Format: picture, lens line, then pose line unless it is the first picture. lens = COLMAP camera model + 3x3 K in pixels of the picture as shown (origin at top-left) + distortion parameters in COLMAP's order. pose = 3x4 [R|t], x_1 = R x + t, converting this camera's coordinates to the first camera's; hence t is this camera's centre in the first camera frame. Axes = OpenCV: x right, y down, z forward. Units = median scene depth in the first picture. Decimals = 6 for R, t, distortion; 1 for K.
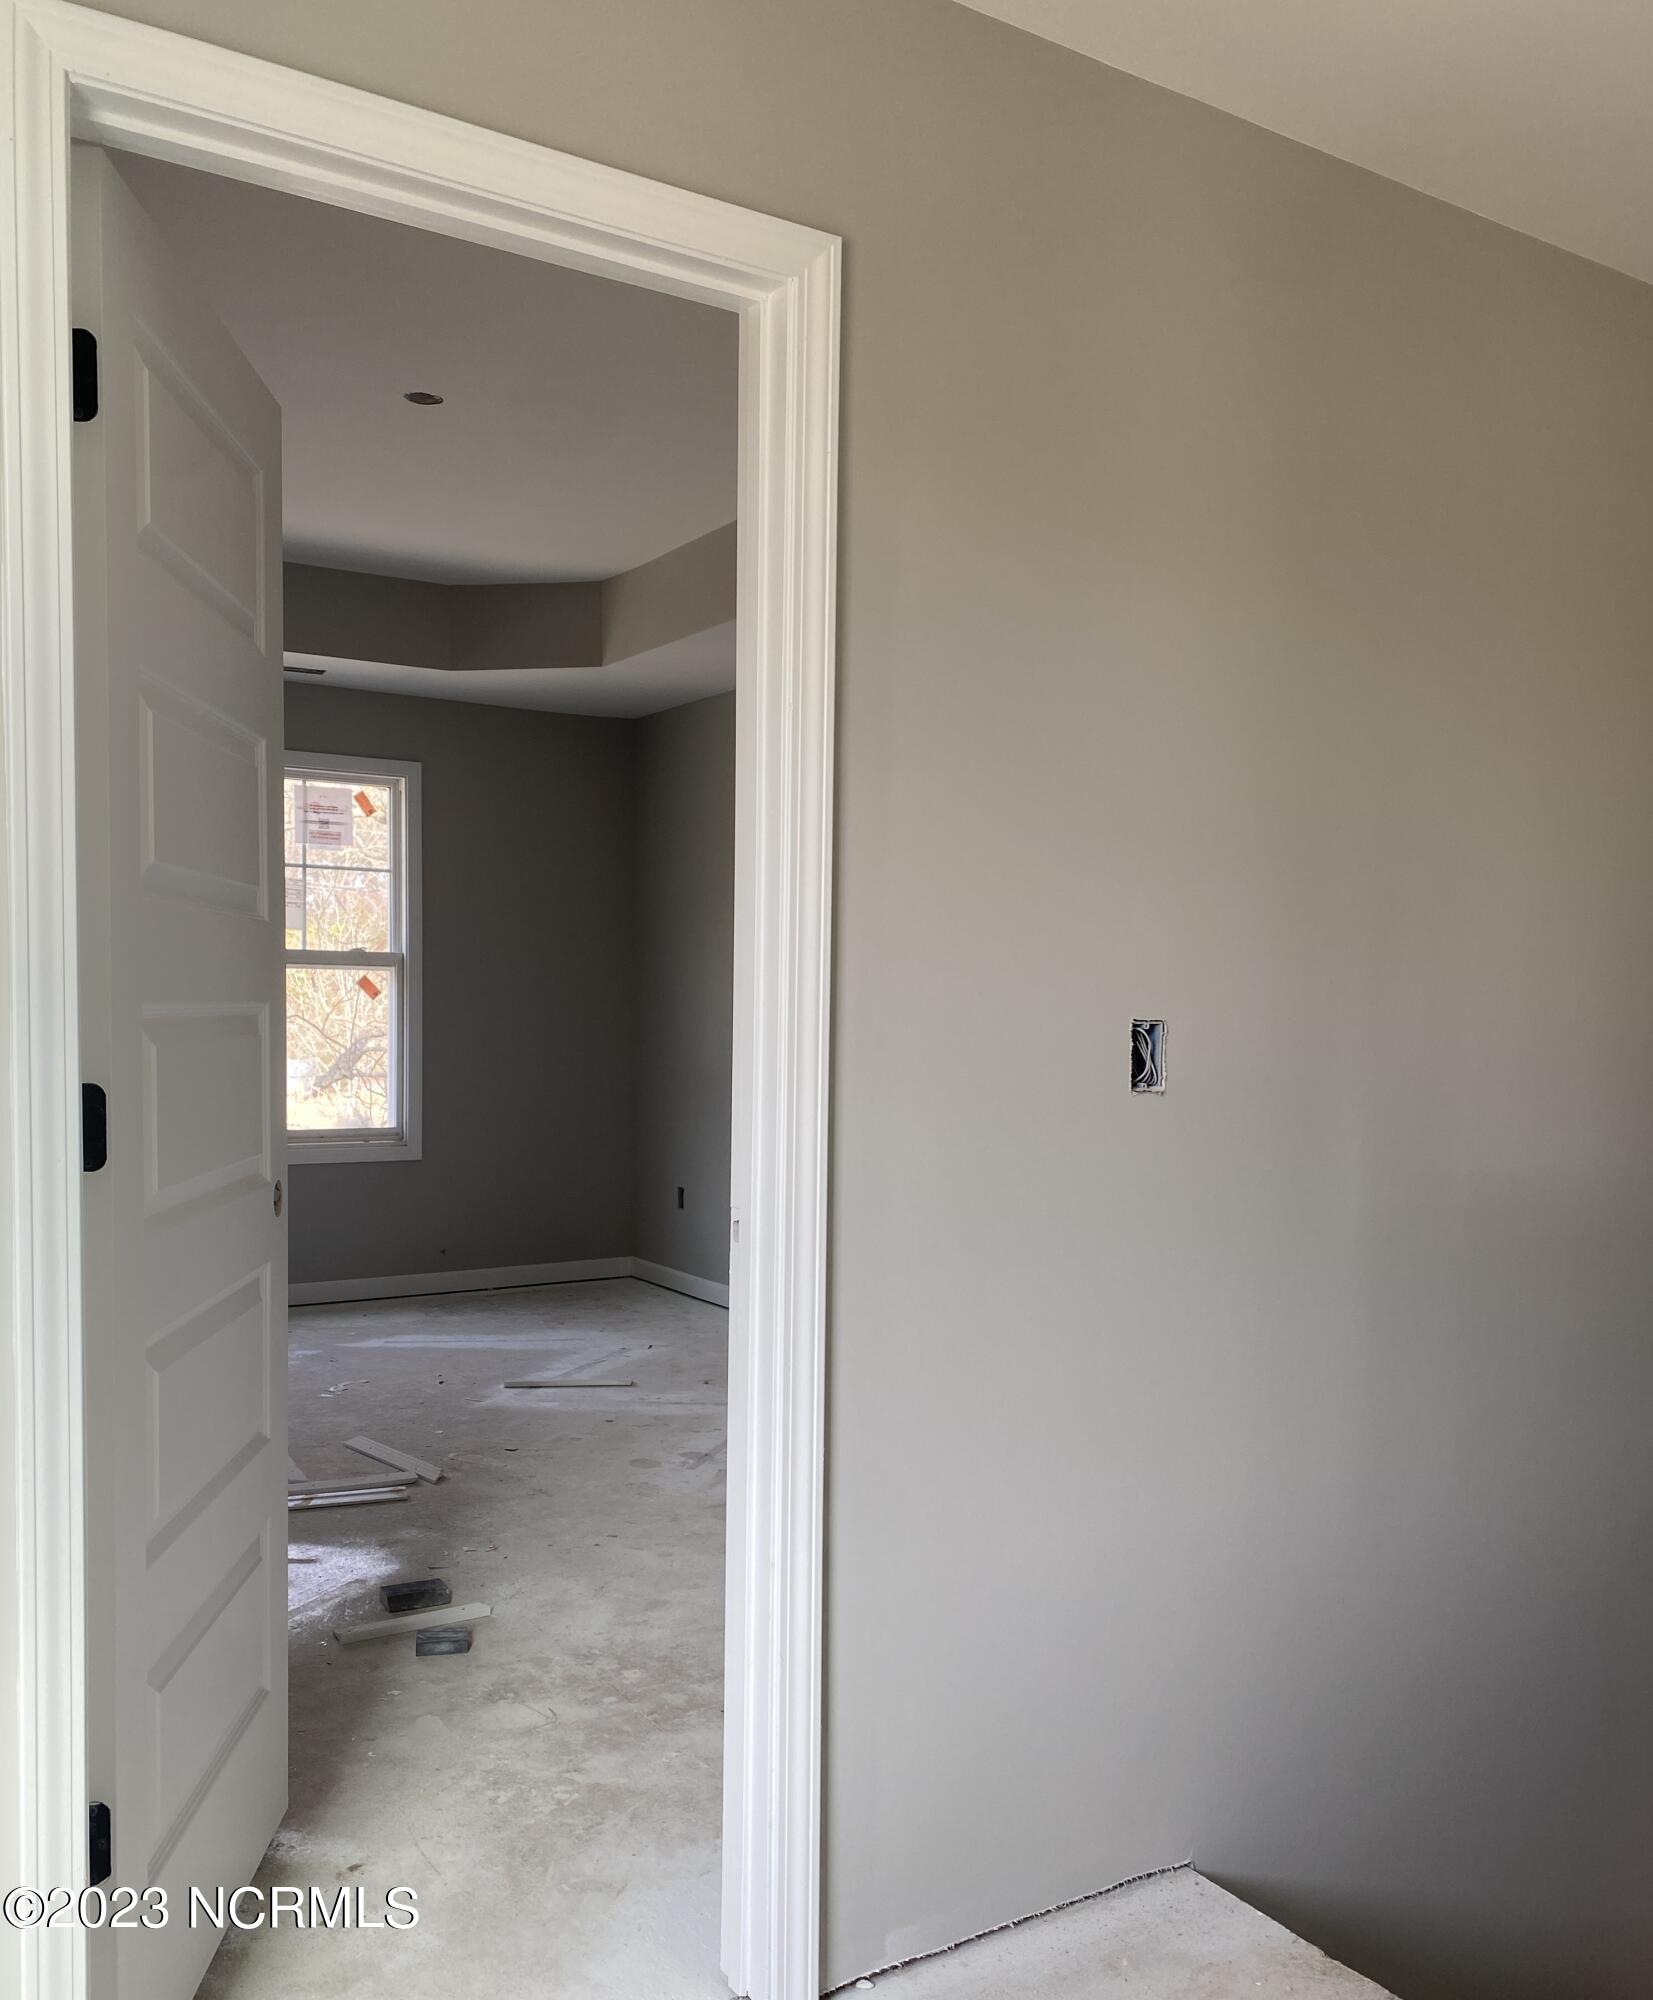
lens RADIAL K [[1693.7, 0, 828.7], [0, 1693.7, 1101.1], [0, 0, 1]] dist [0.074350, -0.004535]
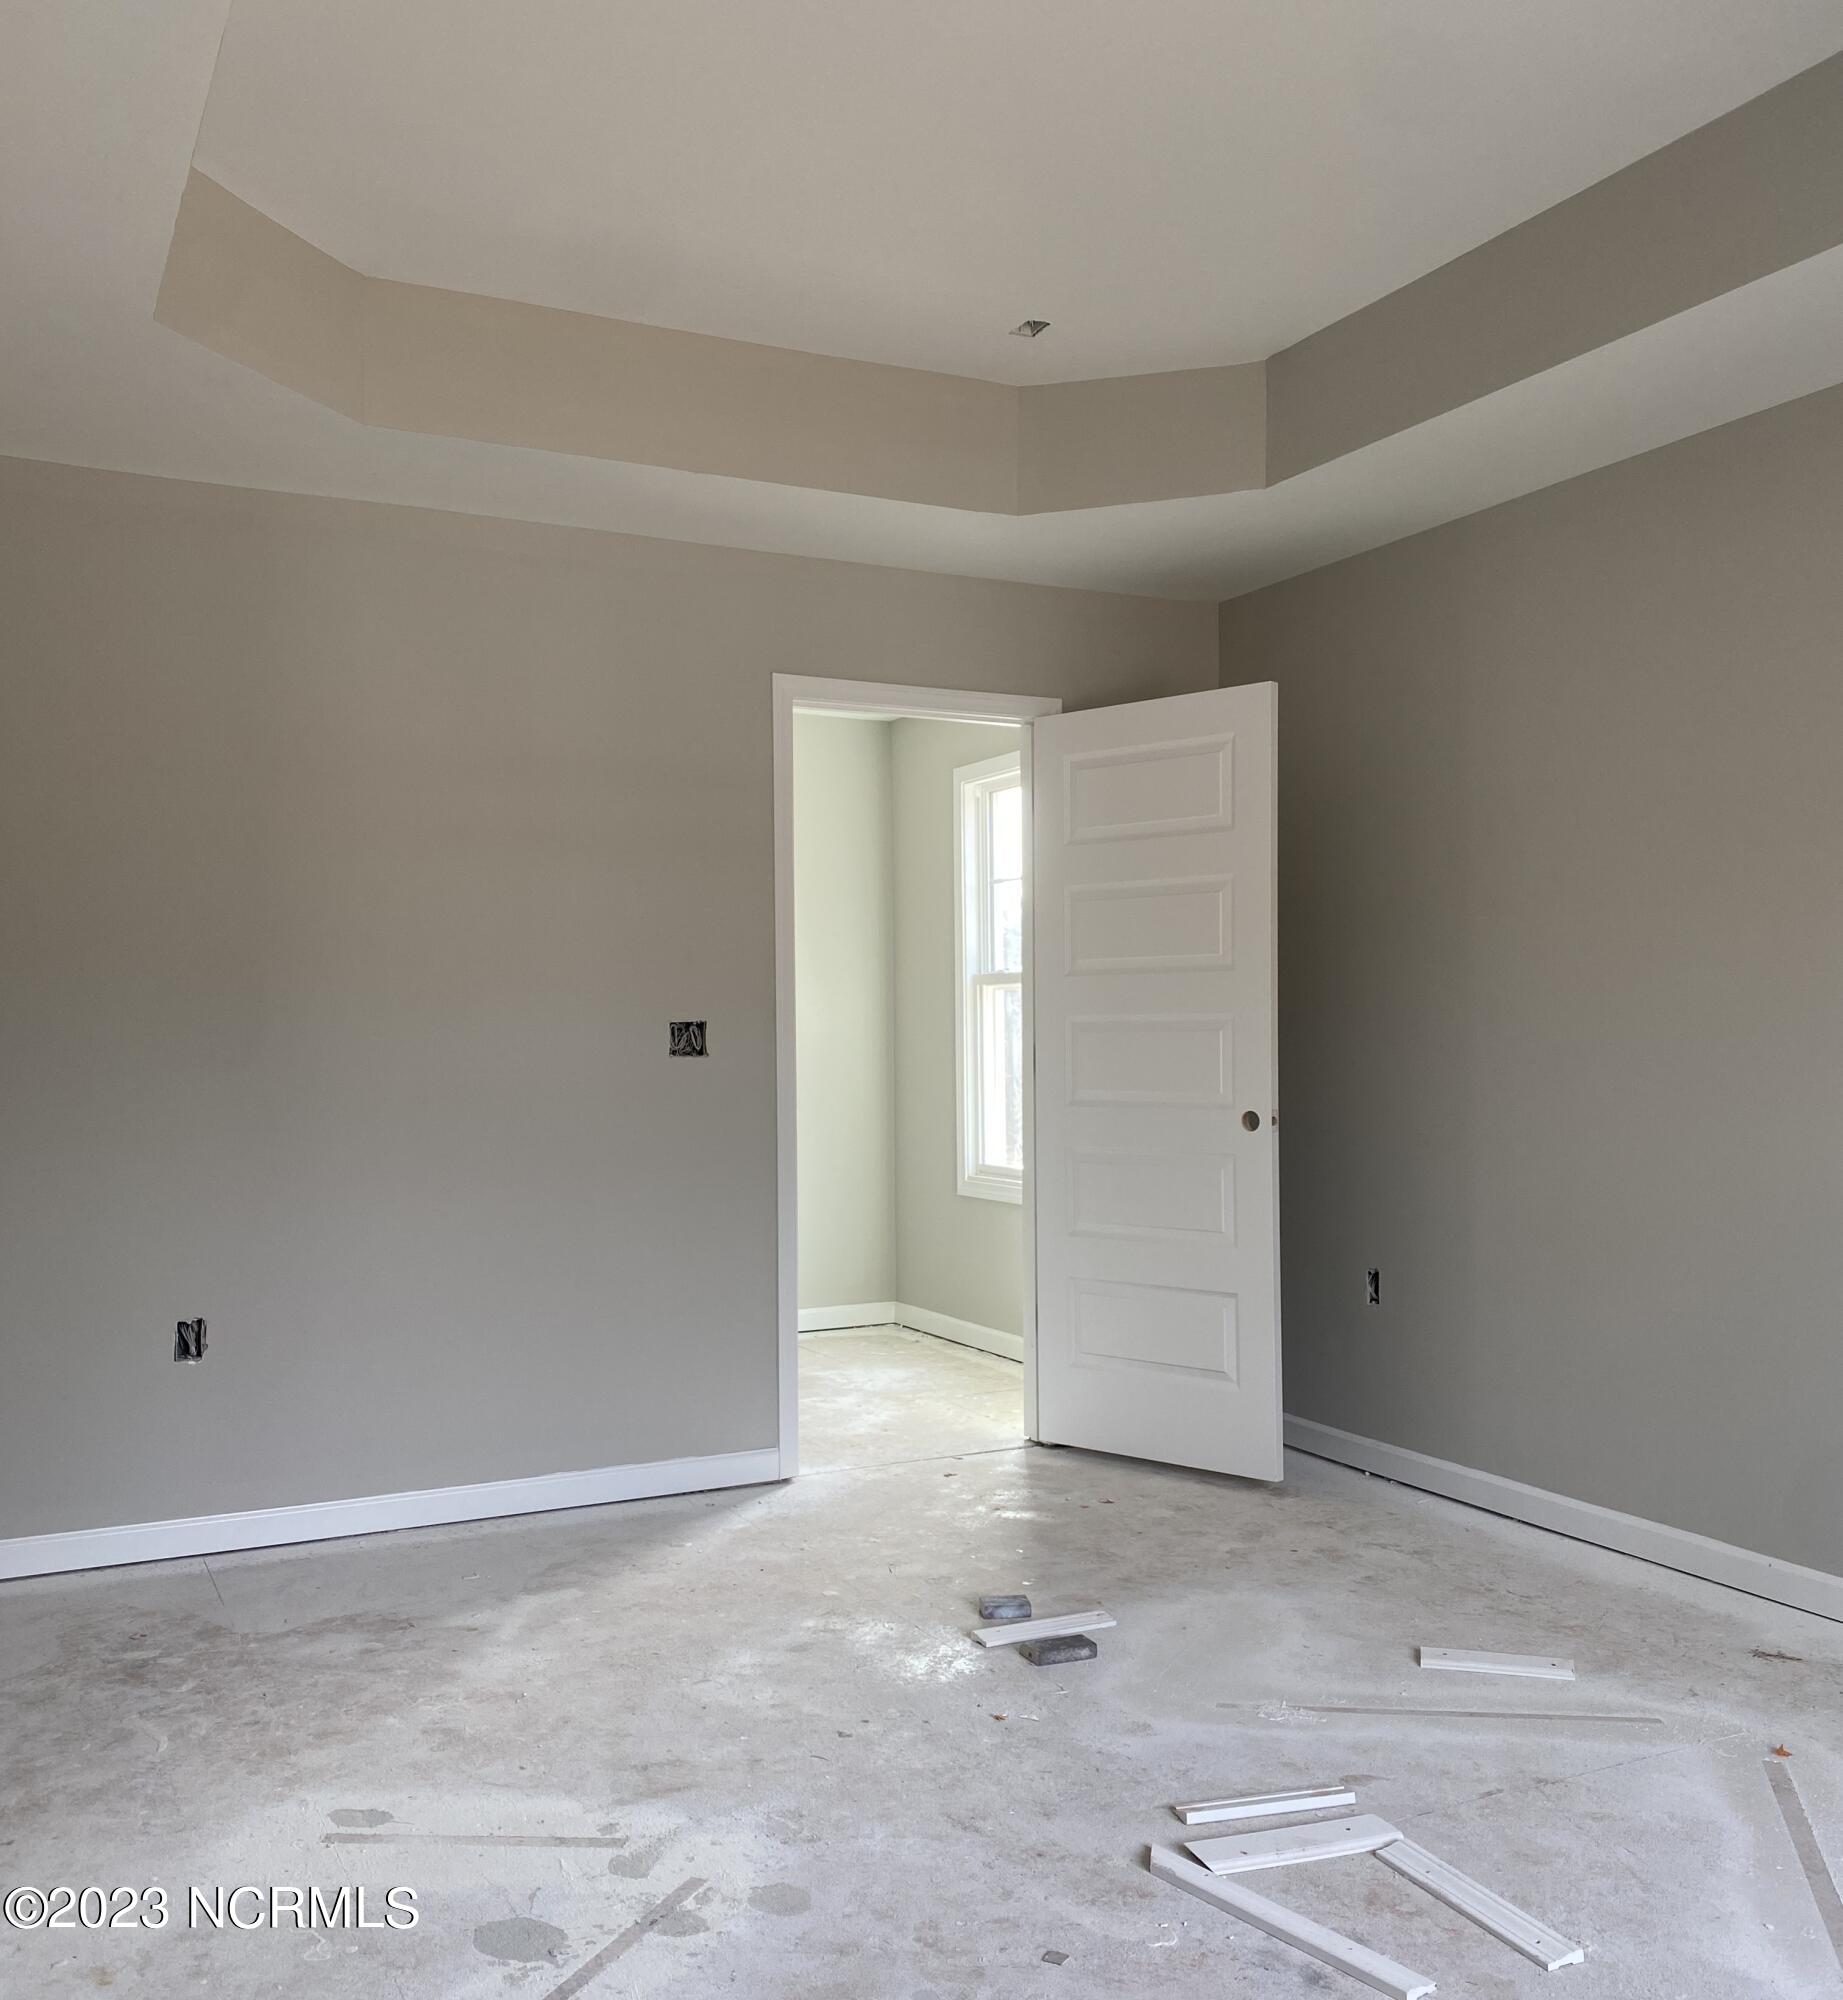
lens RADIAL K [[1807.7, 0, 921.5], [0, 1807.7, 1000.0], [0, 0, 1]] dist [0.000231, 0.000383]
pose [[-0.996039, -0.007149, 0.088634, -0.149435], [-0.002717, 0.998744, 0.050024, -0.063687], [-0.088880, 0.049585, -0.994807, 1.158522]]
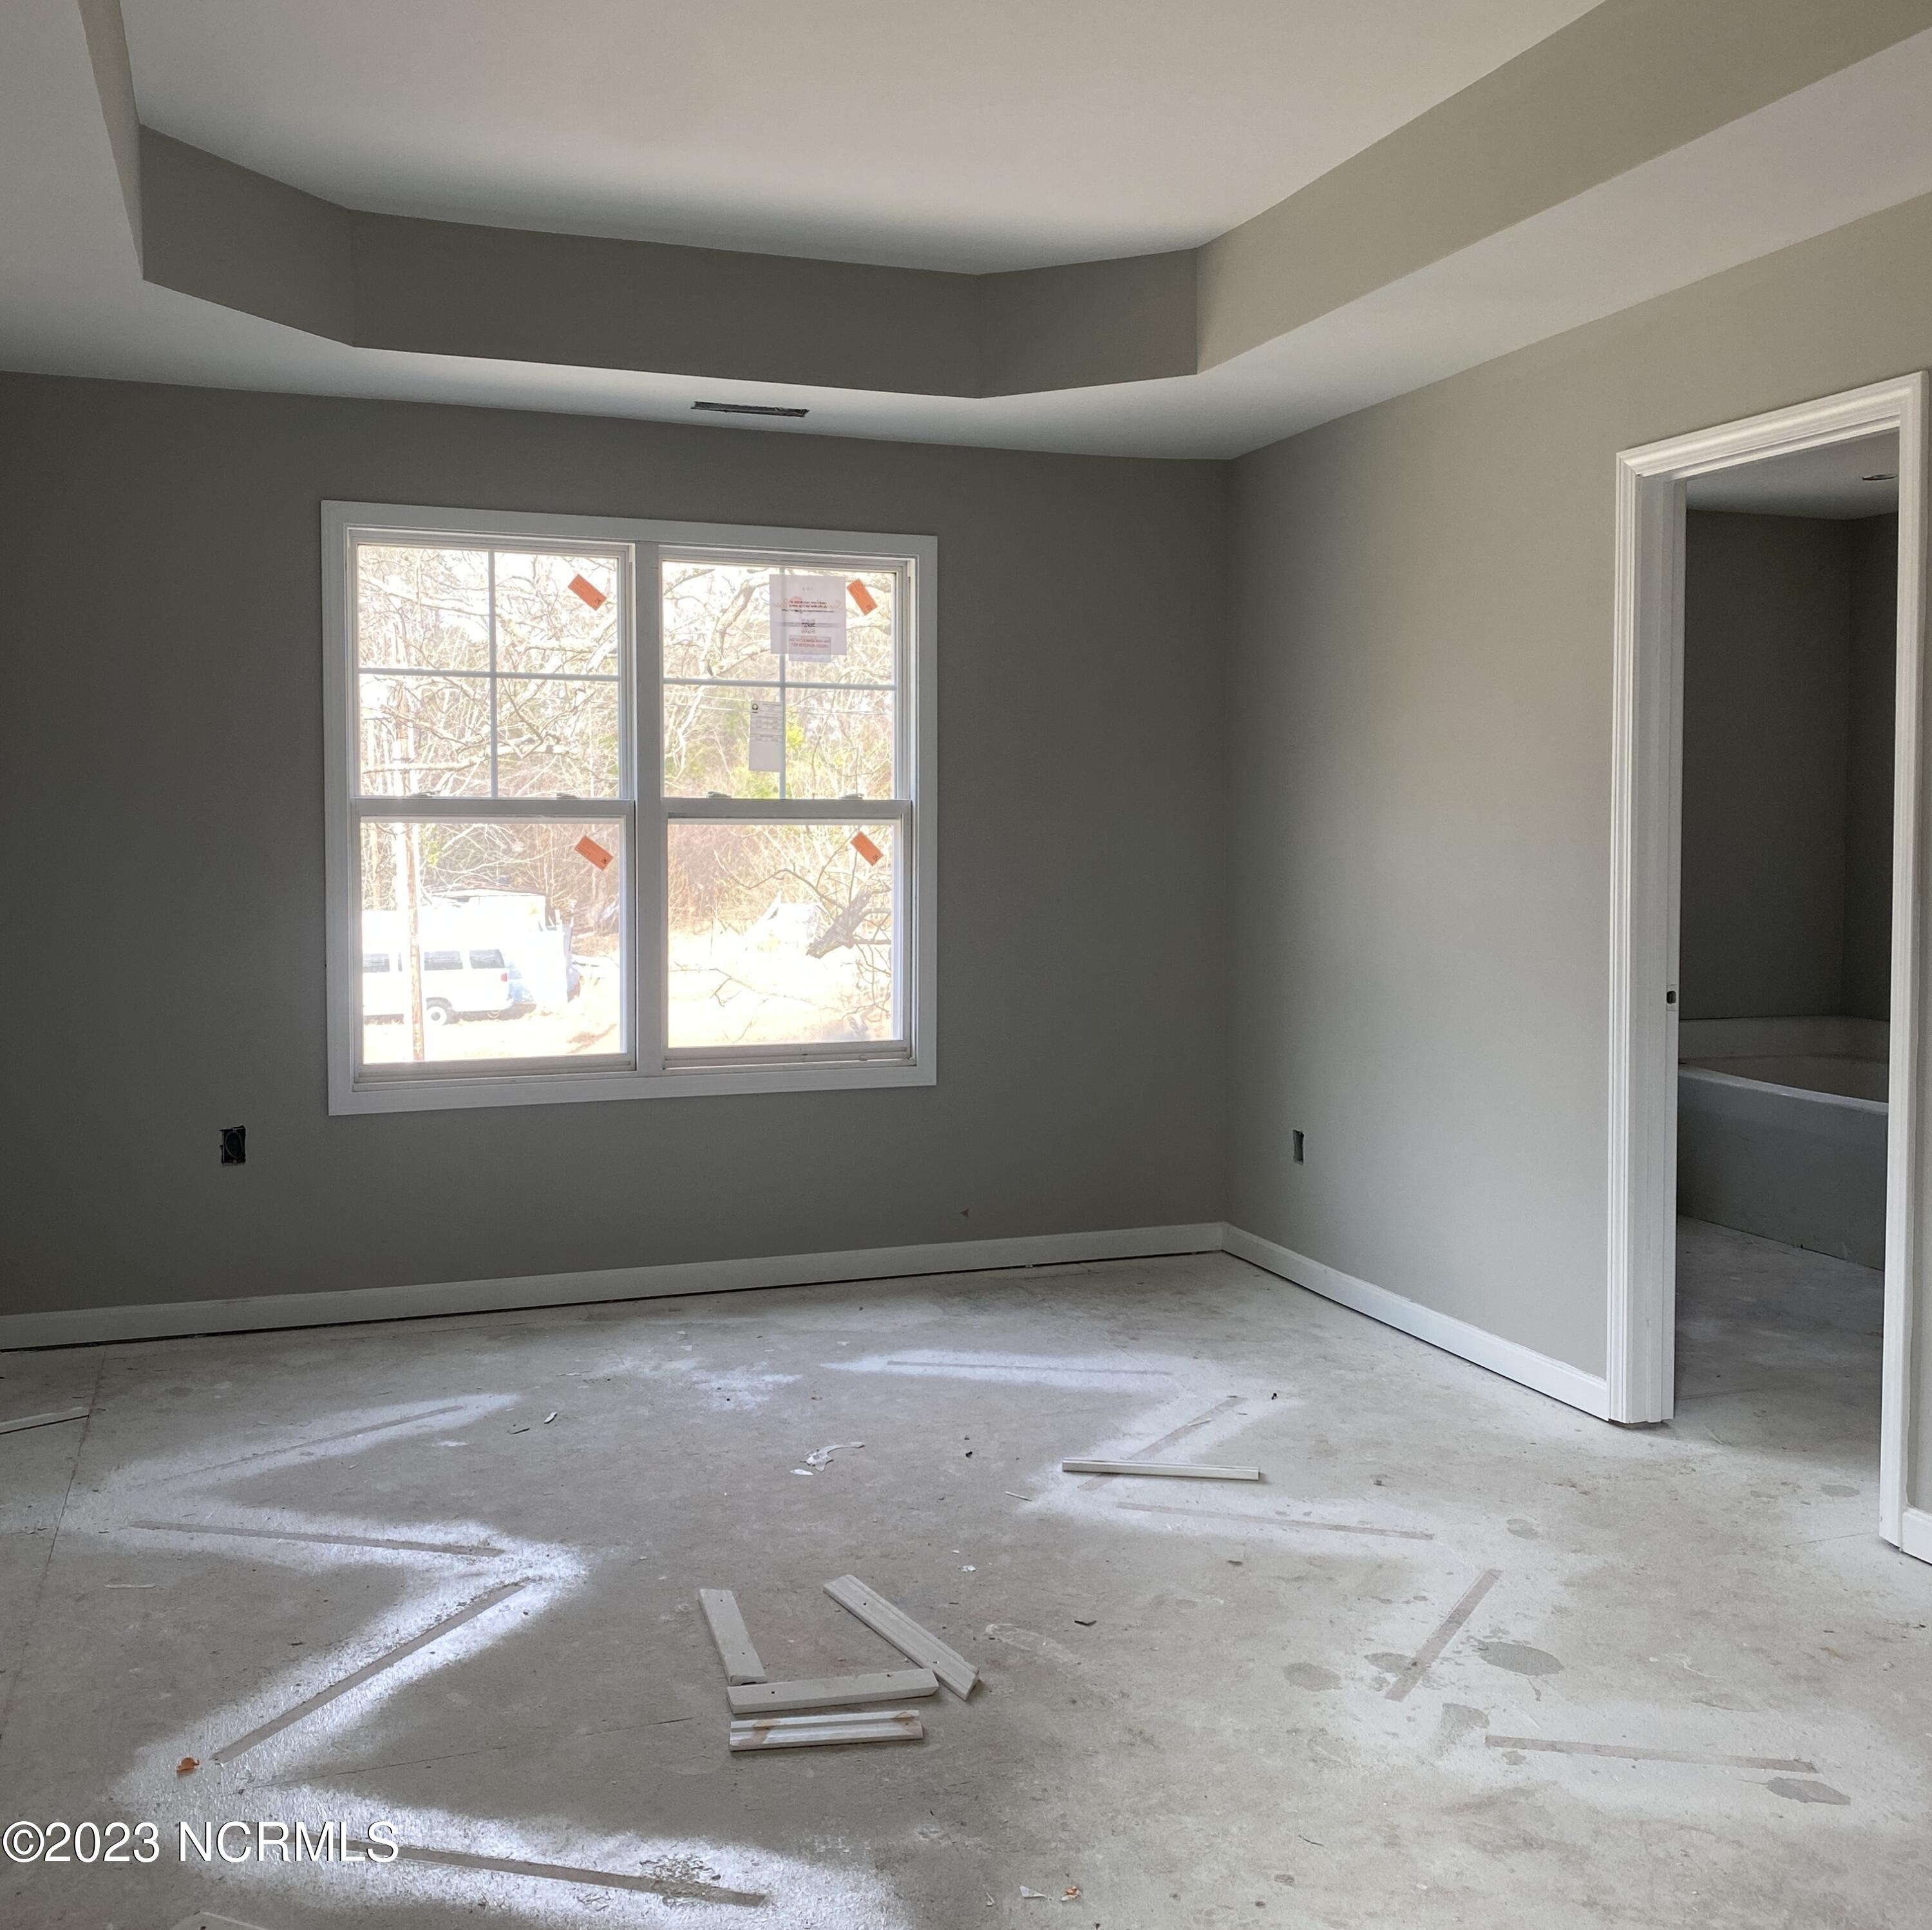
lens RADIAL K [[1929.7, 0, 966.0], [0, 1929.7, 965.0], [0, 0, 1]] dist [0.125515, 0.003405]
pose [[0.976741, 0.001576, -0.214415, -0.060148], [0.000595, 0.999949, 0.010058, -0.030004], [0.214420, -0.009951, 0.976691, 0.237543]]
